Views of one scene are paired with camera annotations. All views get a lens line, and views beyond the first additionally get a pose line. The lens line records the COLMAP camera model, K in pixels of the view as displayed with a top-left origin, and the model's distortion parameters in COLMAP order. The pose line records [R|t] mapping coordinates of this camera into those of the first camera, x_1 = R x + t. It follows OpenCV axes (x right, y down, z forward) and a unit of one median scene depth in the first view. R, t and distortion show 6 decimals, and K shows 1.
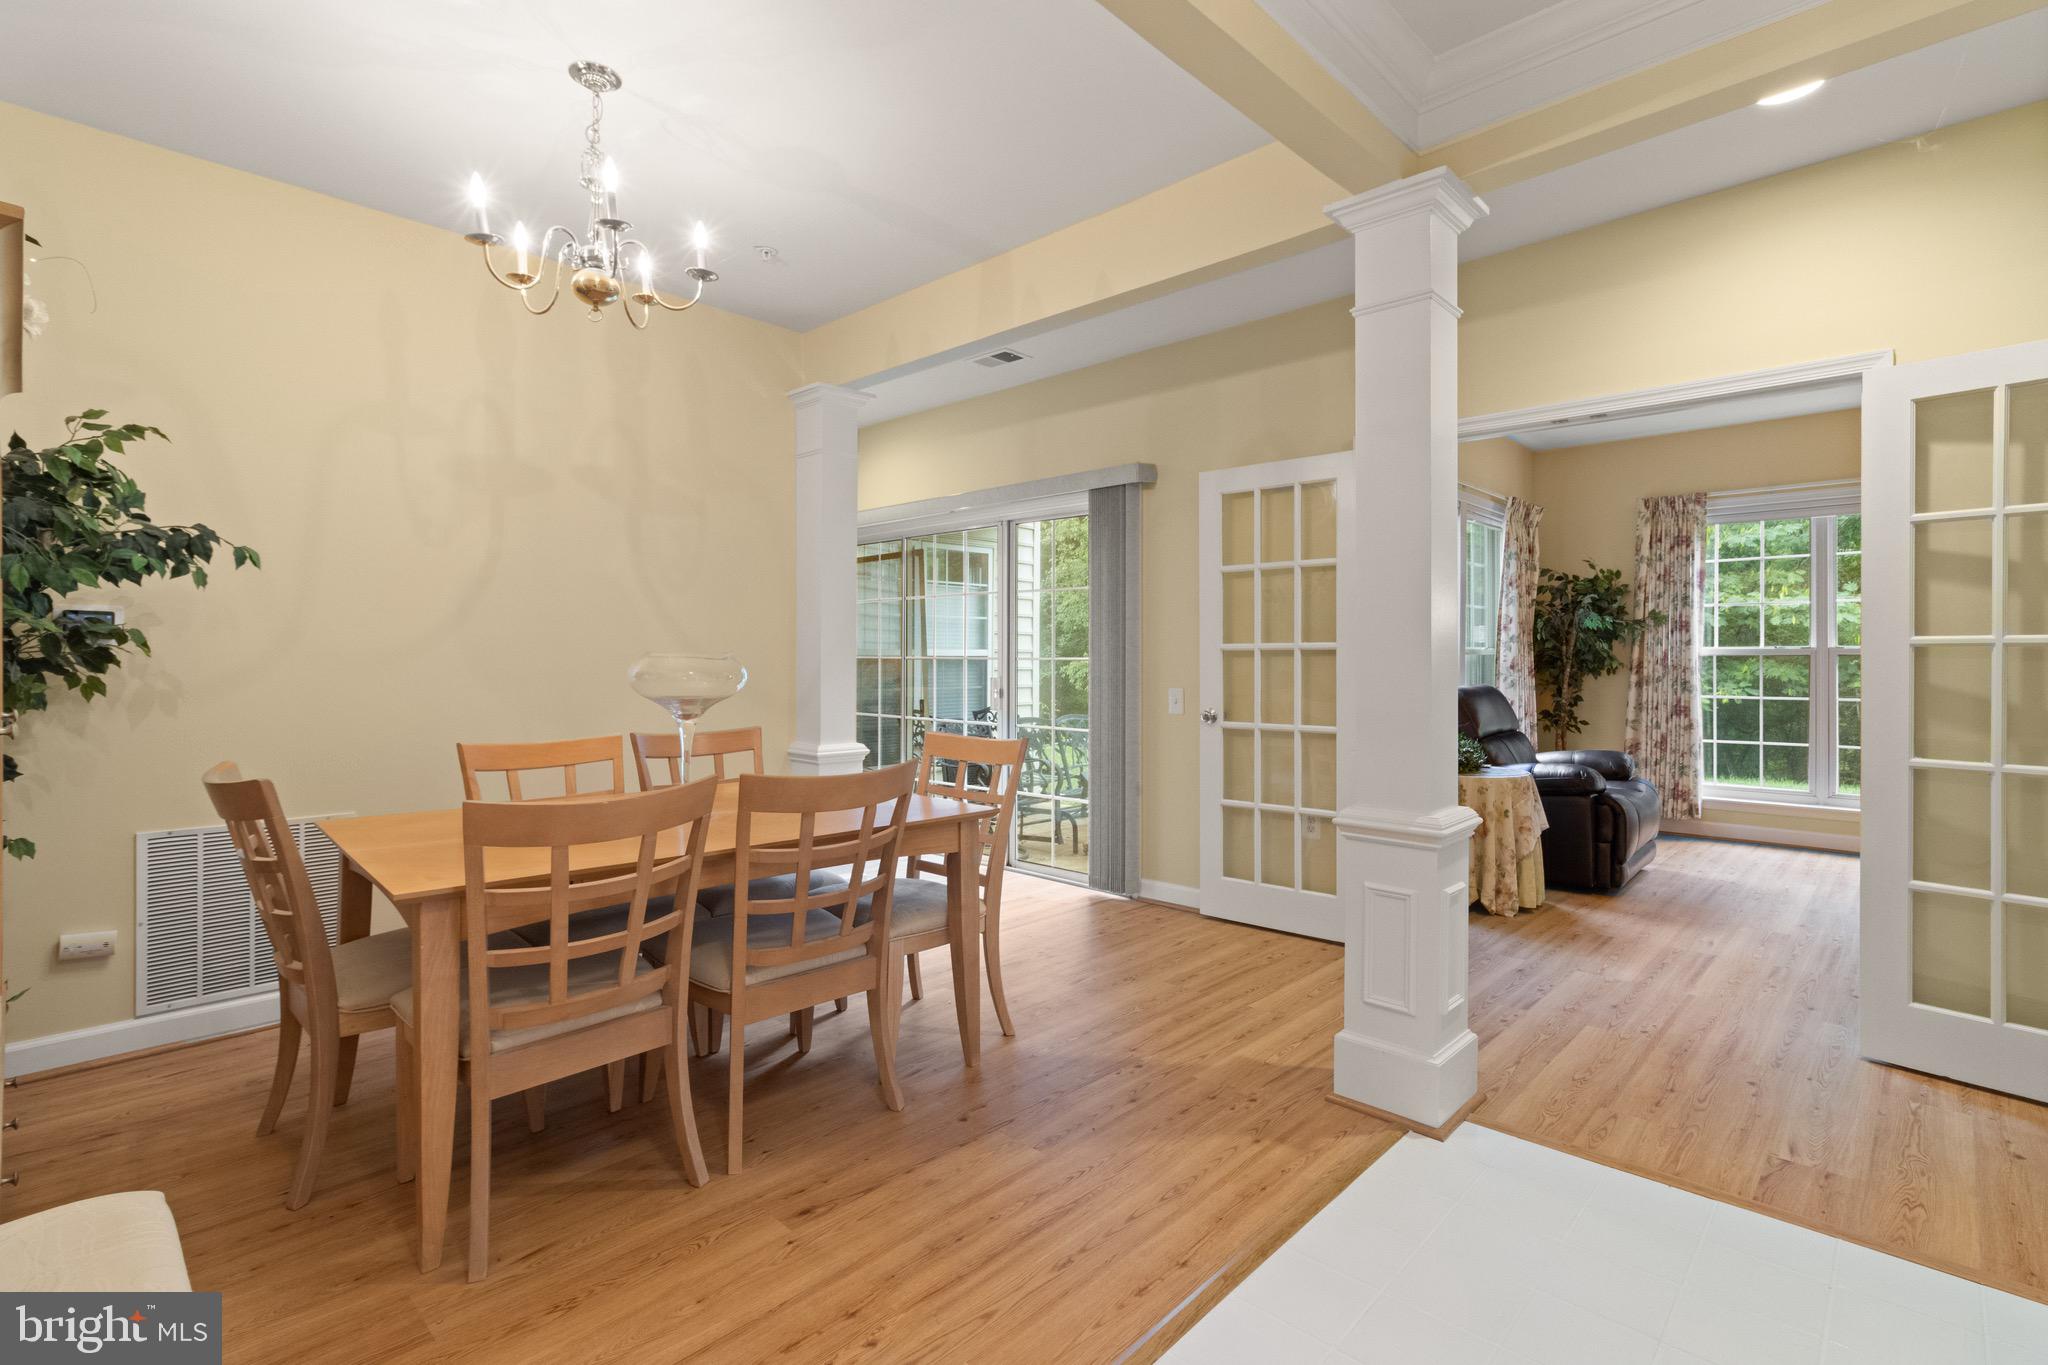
lens RADIAL K [[957.3, 0, 1018.0], [0, 957.3, 667.3], [0, 0, 1]] dist [-0.002188, 0.000483]
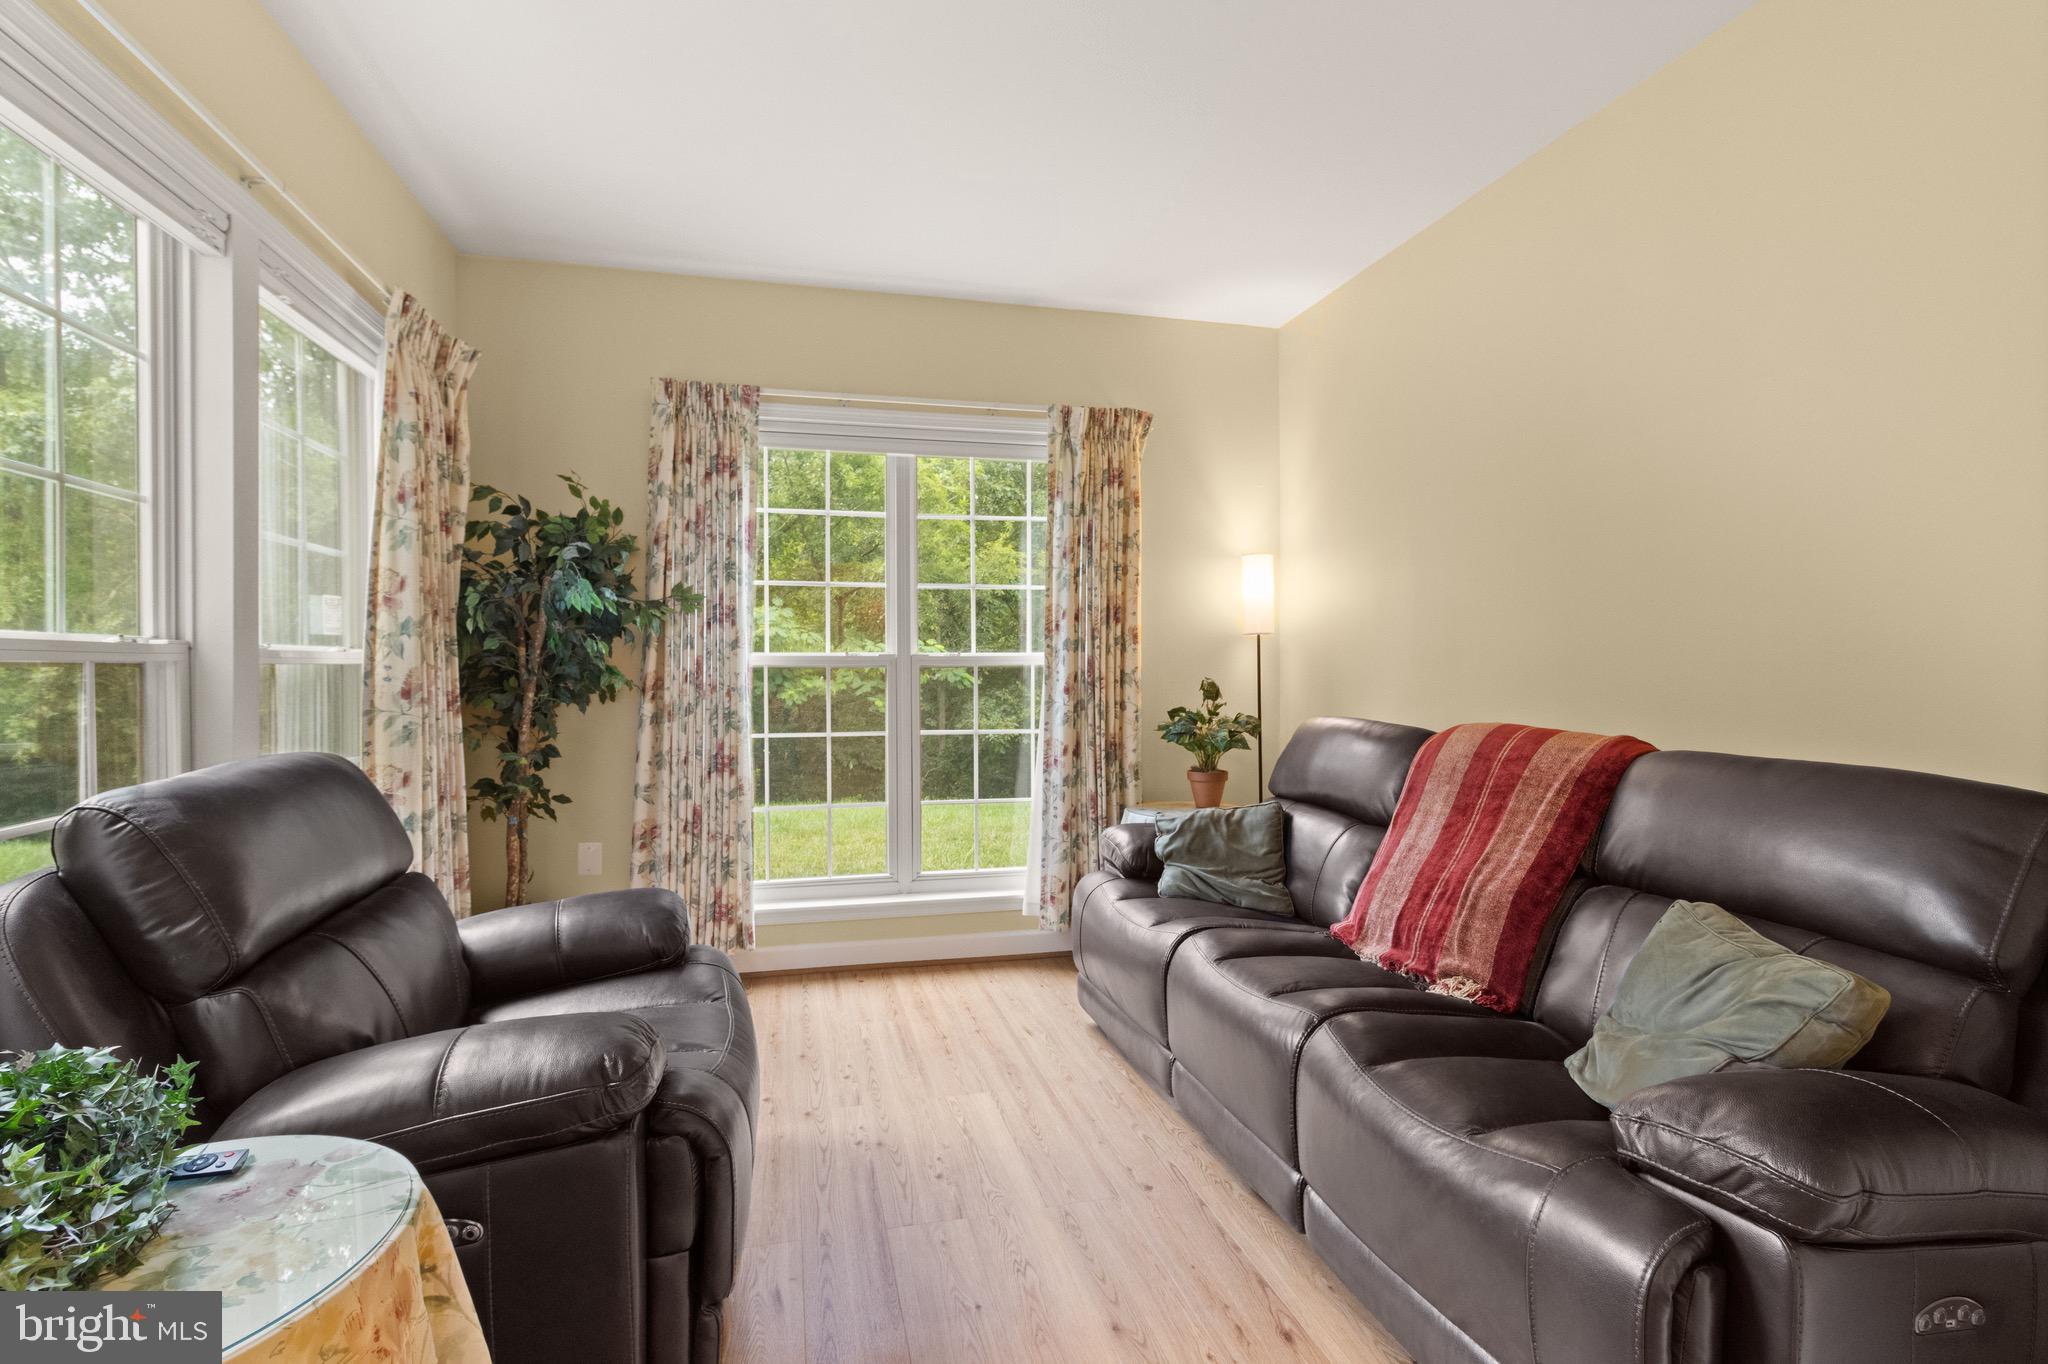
lens RADIAL K [[957.3, 0, 1015.2], [0, 957.3, 674.6], [0, 0, 1]] dist [-0.002188, 0.000483]
pose [[0.530006, -0.007287, 0.847962, 0.297308], [0.005249, 0.999972, 0.005313, -0.009663], [-0.847978, 0.001636, 0.530030, 0.541207]]
